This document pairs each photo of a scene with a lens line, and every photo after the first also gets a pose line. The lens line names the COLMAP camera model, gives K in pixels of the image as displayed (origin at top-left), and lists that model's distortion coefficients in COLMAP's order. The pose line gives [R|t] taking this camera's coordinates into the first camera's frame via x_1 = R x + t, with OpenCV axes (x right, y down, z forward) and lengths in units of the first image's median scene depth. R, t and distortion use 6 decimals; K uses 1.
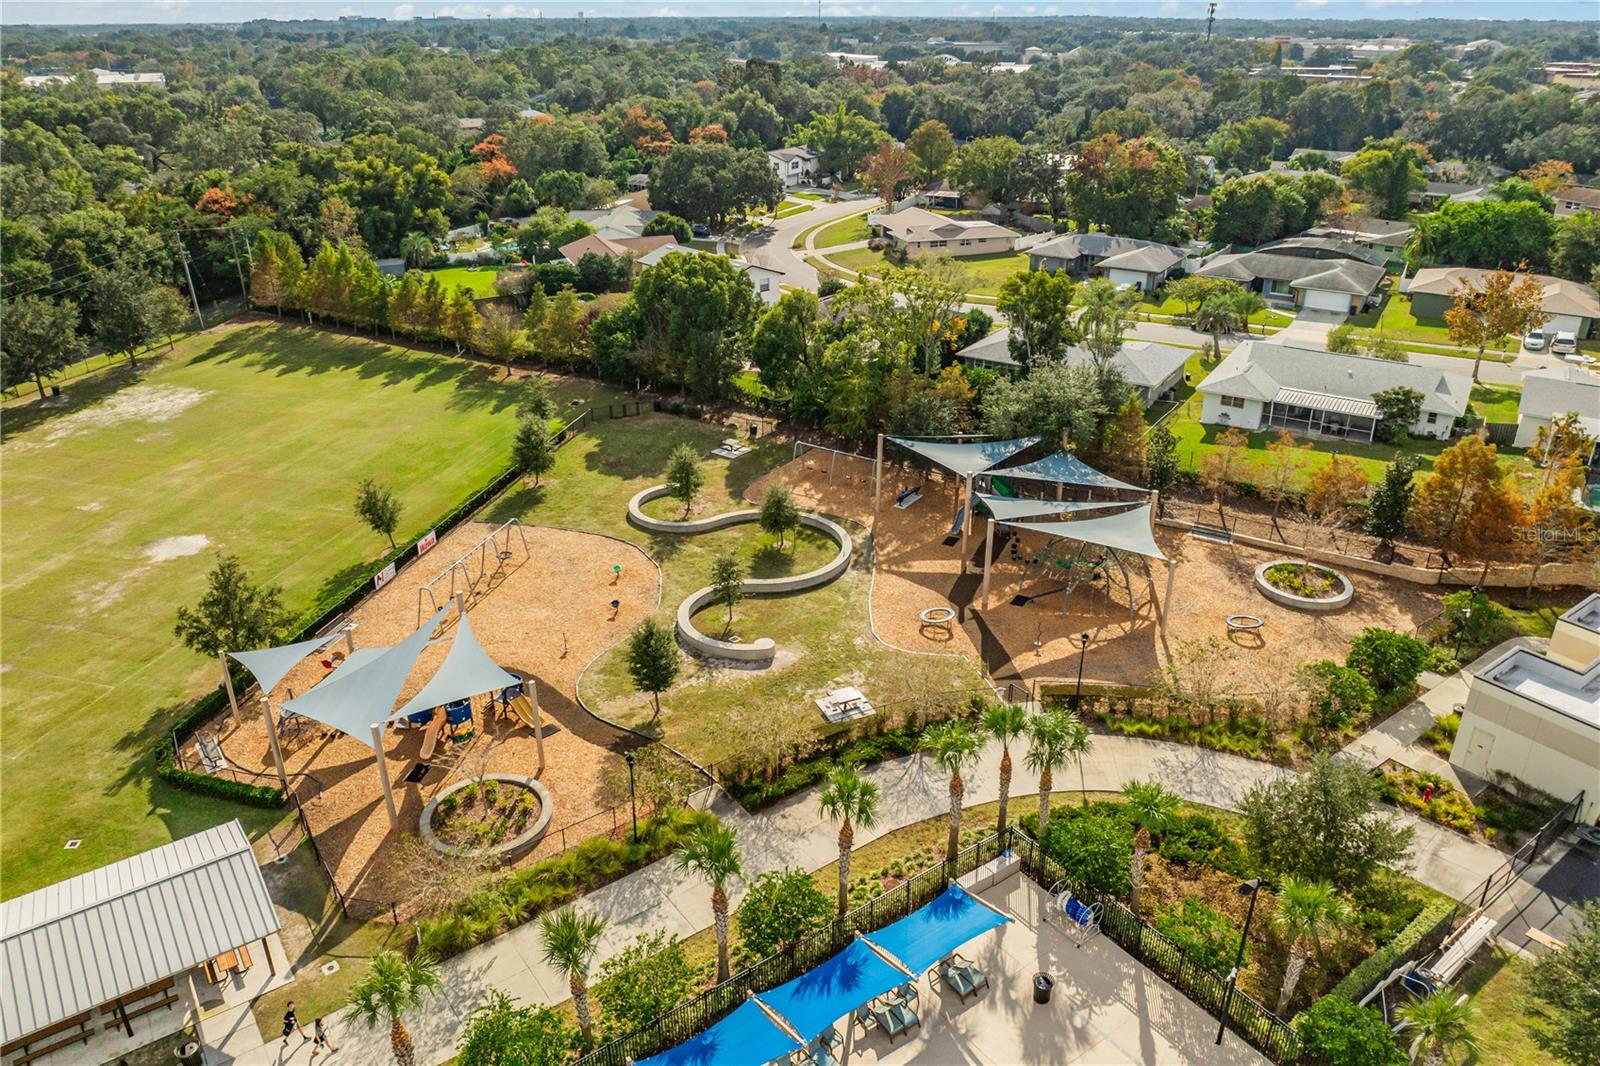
lens RADIAL K [[1109.3, 0, 818.4], [0, 1109.3, 538.0], [0, 0, 1]] dist [-0.047498, 0.022648]
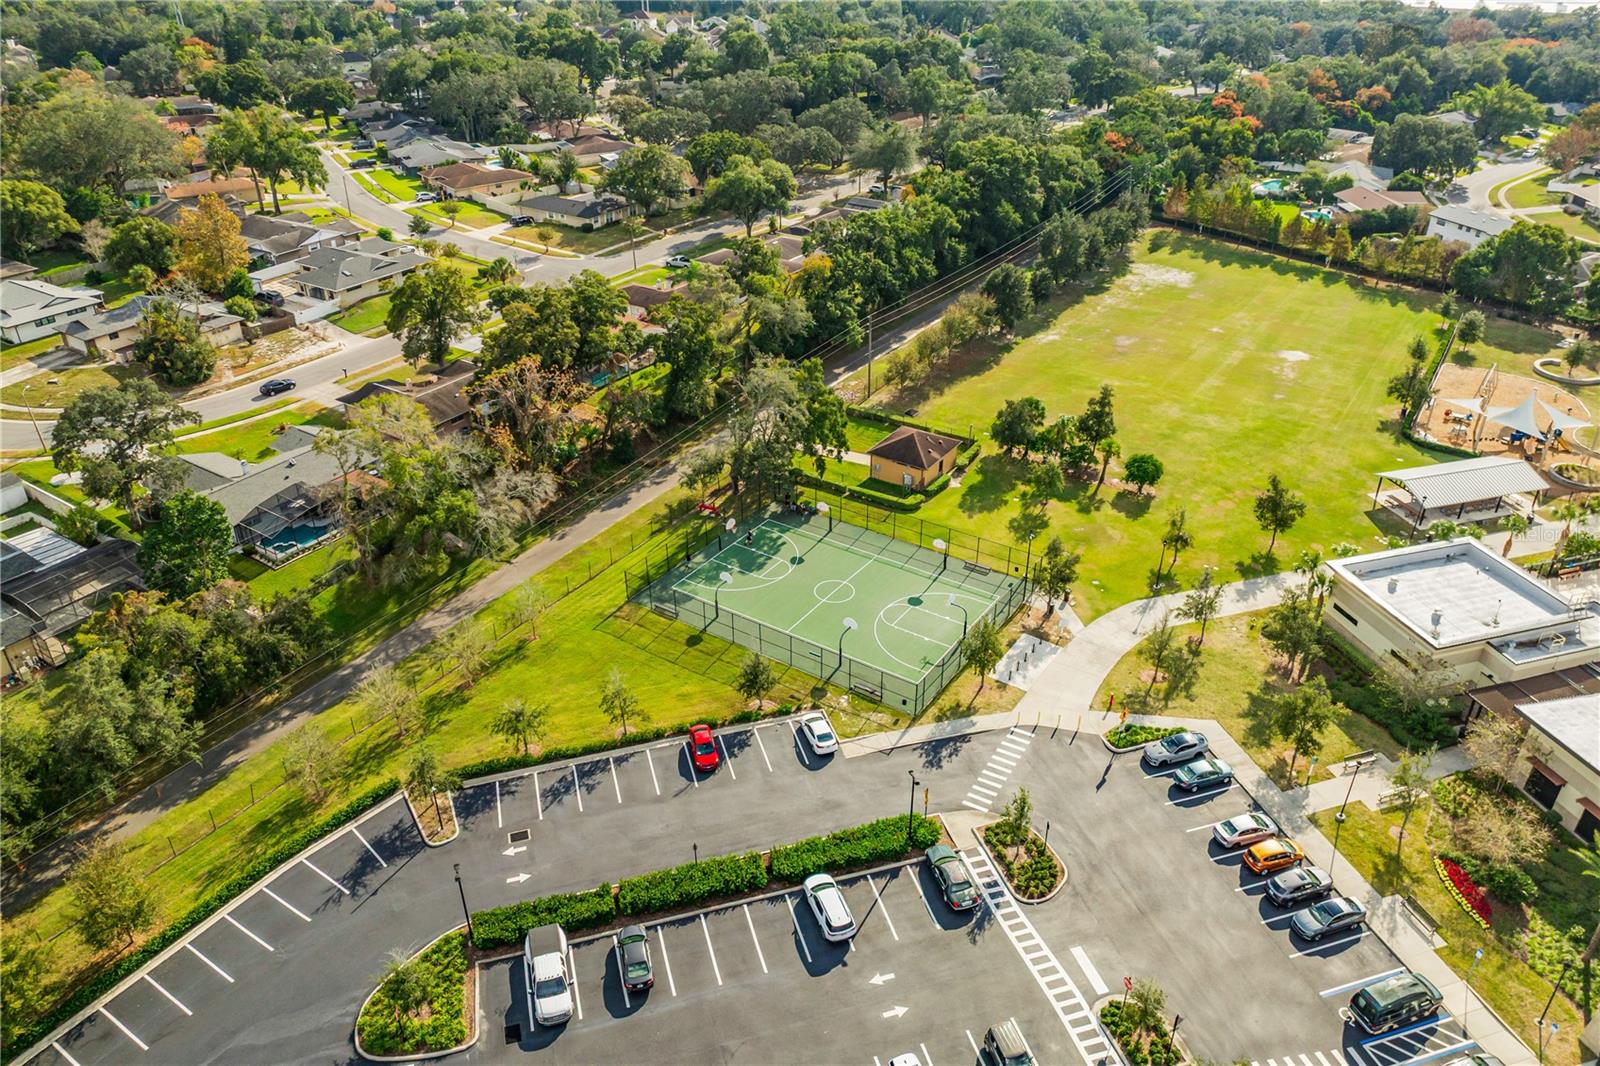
lens RADIAL K [[1123.6, 0, 812.6], [0, 1123.6, 535.0], [0, 0, 1]] dist [-0.049644, 0.027776]
pose [[0.939840, 0.173743, -0.294133, -0.437110], [-0.148534, 0.983193, 0.106160, 0.141693], [0.307634, -0.056085, 0.949850, -0.705874]]
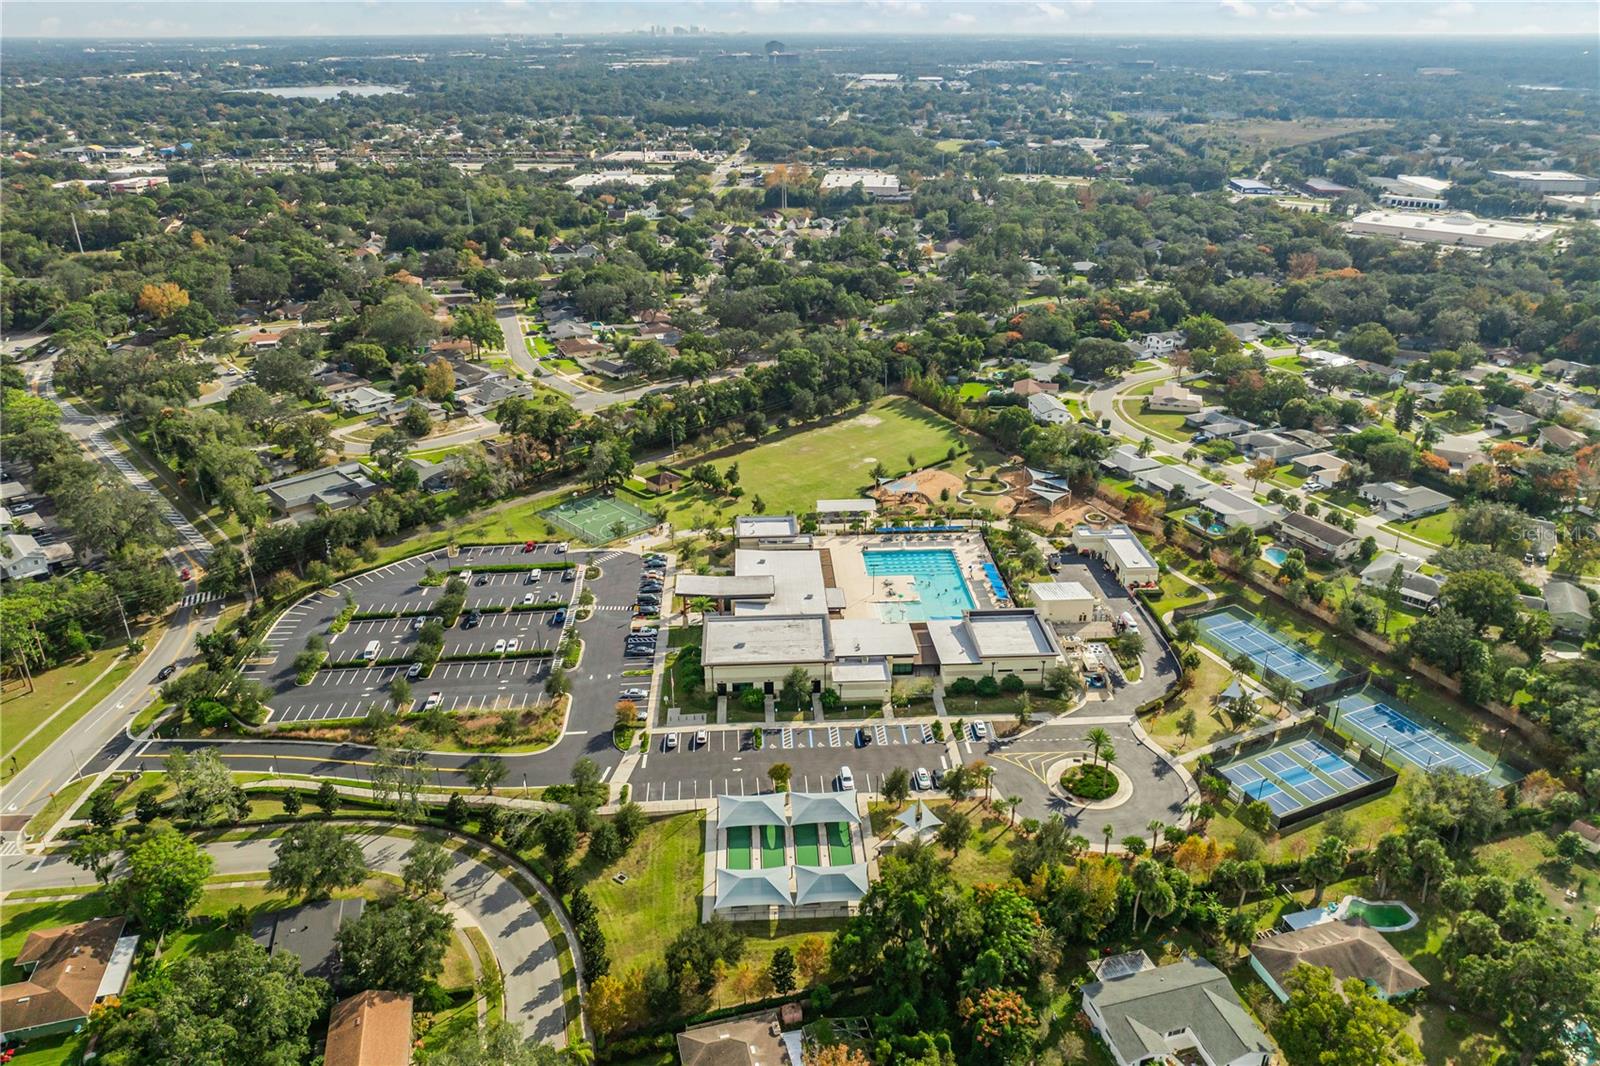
lens RADIAL K [[1139.9, 0, 800.0], [0, 1139.9, 533.0], [0, 0, 1]] dist [0.004104, 0.001267]
pose [[0.830218, 0.225622, -0.509739, 0.931581], [-0.233115, 0.971154, 0.050177, 0.075737], [0.506356, 0.077170, 0.858865, -1.796901]]
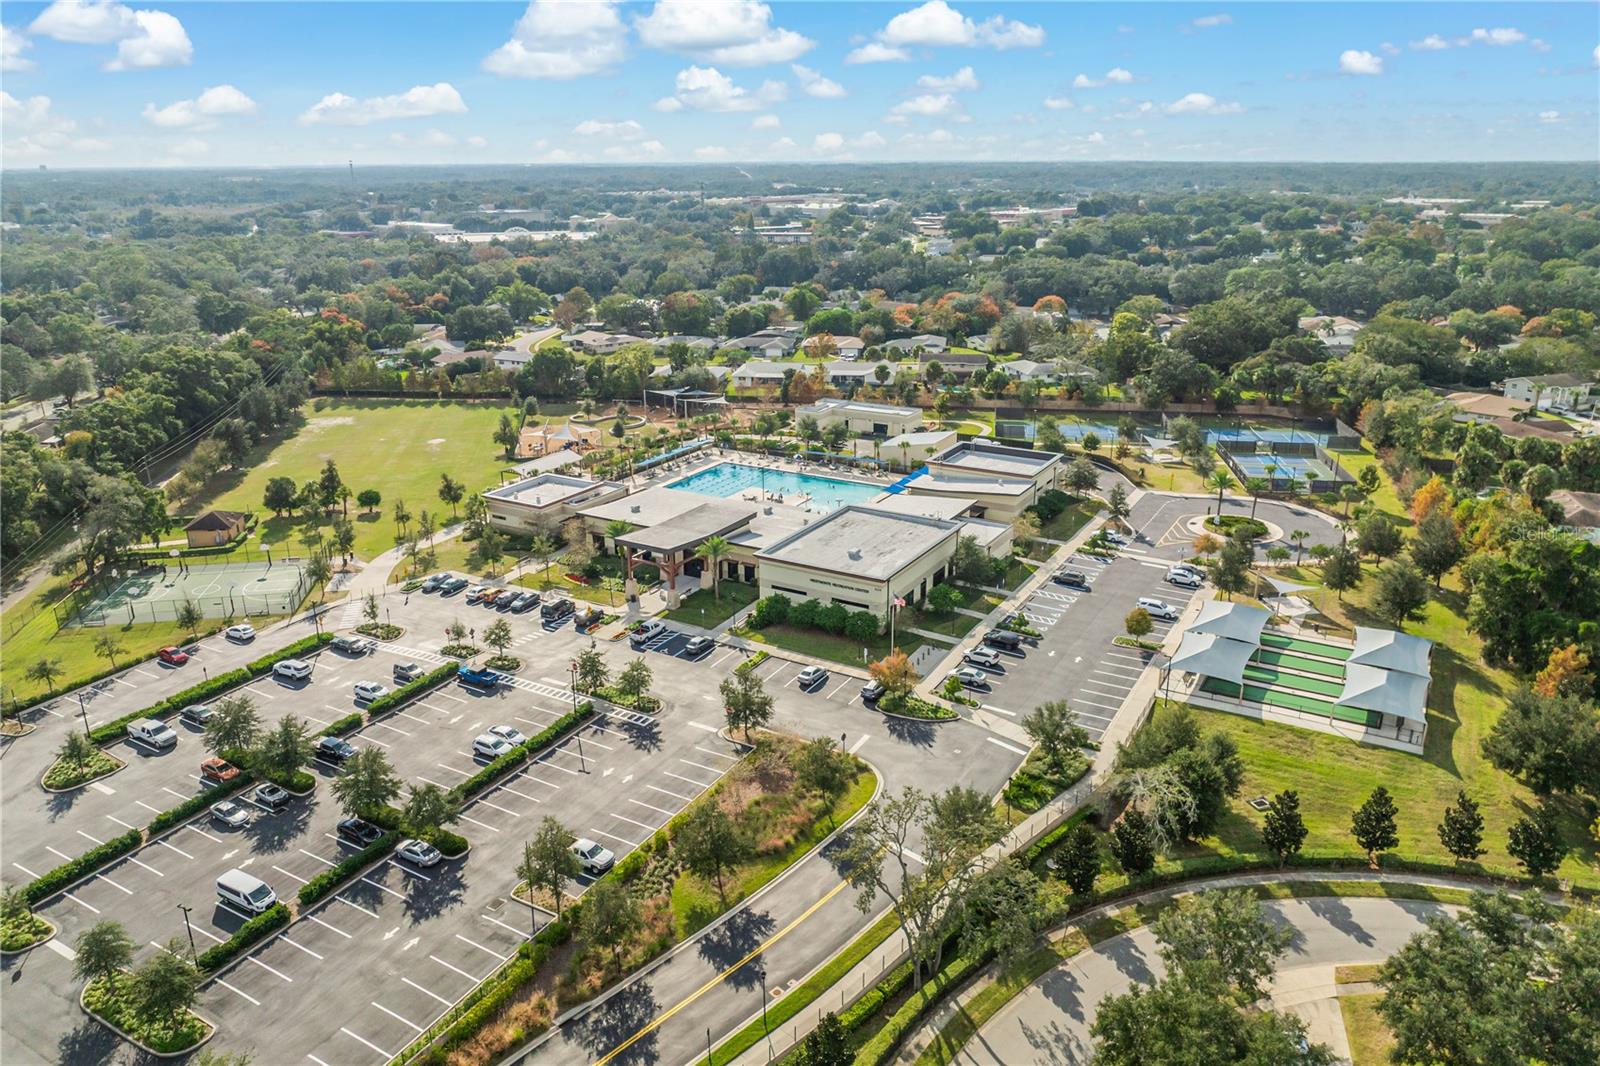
lens RADIAL K [[1123.6, 0, 812.6], [0, 1123.6, 535.0], [0, 0, 1]] dist [-0.049644, 0.027776]
pose [[0.915884, -0.128500, 0.380320, -0.492101], [0.172128, 0.981583, -0.082865, 0.423021], [-0.362668, 0.141358, 0.921135, -1.348822]]
